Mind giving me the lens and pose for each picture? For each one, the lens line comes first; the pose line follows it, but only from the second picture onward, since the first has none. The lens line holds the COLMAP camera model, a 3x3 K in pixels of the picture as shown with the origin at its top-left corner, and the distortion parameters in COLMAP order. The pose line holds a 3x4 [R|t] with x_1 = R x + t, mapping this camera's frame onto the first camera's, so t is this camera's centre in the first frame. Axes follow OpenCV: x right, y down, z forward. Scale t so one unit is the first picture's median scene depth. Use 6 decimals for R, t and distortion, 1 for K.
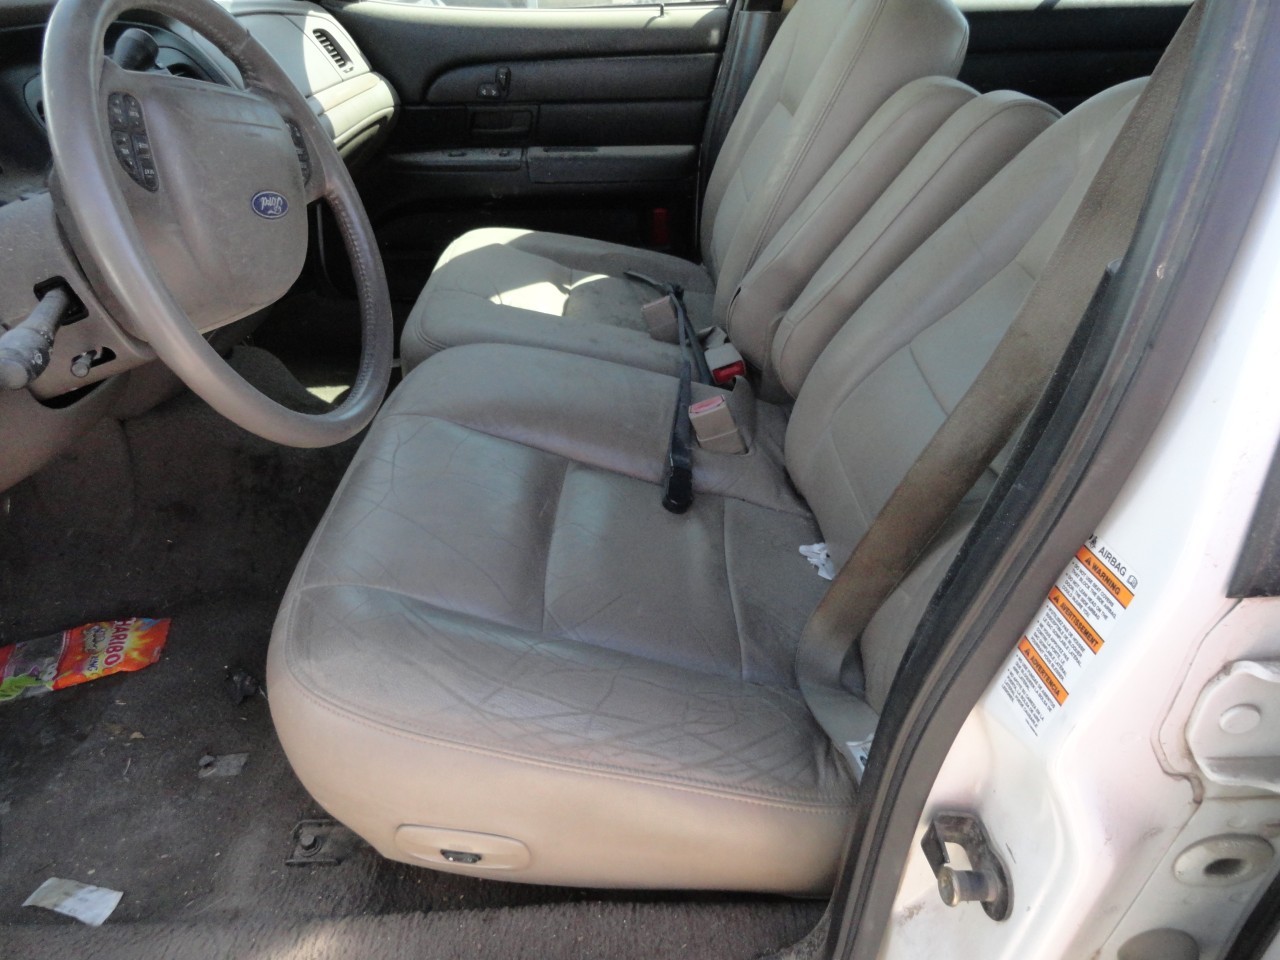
lens RADIAL K [[896.9, 0, 641.6], [0, 896.9, 484.1], [0, 0, 1]] dist [0.008914, -0.002903]
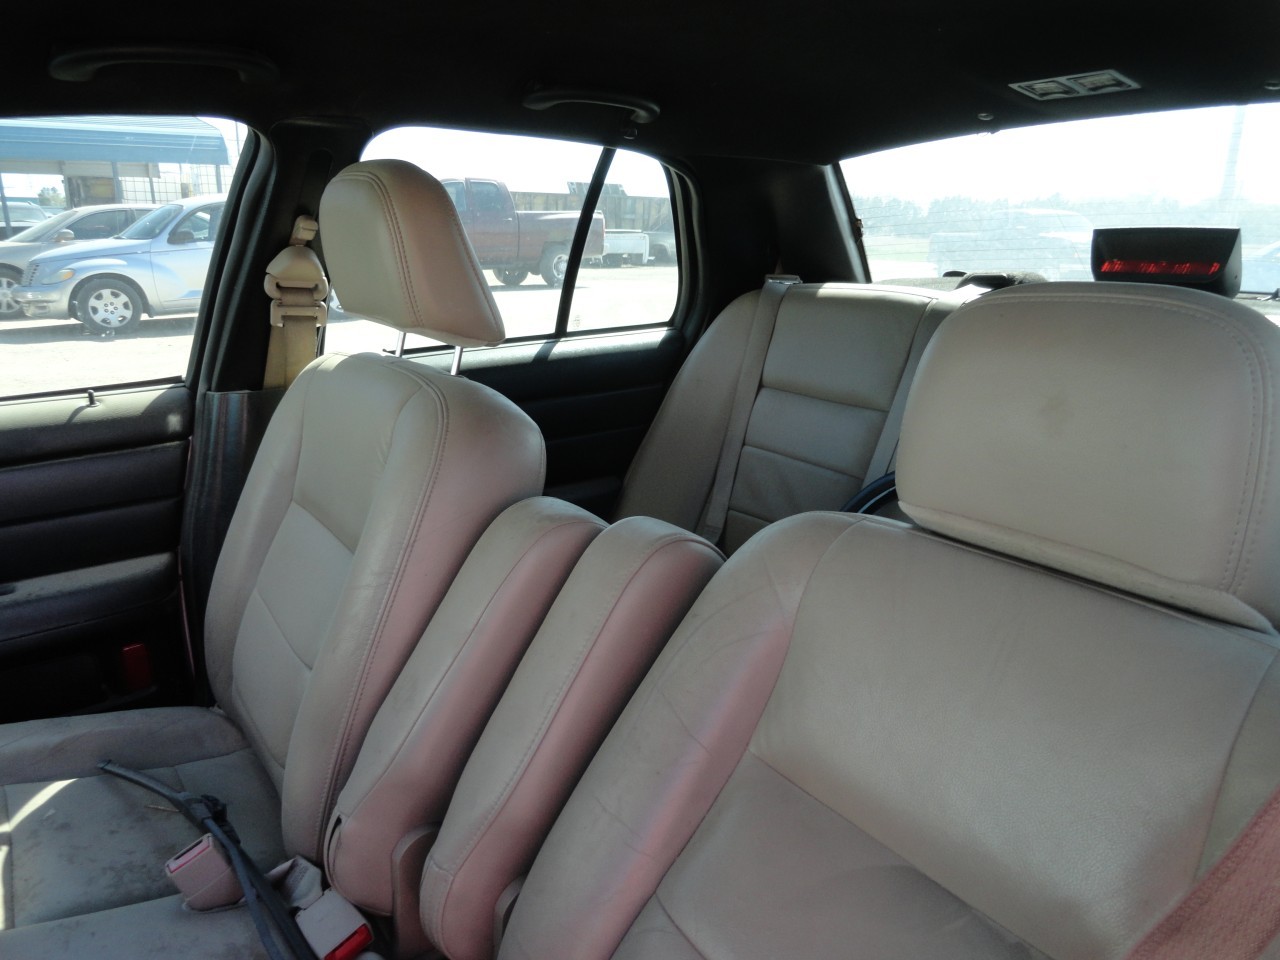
lens RADIAL K [[896.9, 0, 640.8], [0, 896.9, 478.8], [0, 0, 1]] dist [0.008914, -0.002903]
pose [[0.817316, -0.152019, 0.555775, -0.030452], [0.297311, 0.937508, -0.180790, -0.194891], [-0.493559, 0.313001, 0.811437, 0.187218]]
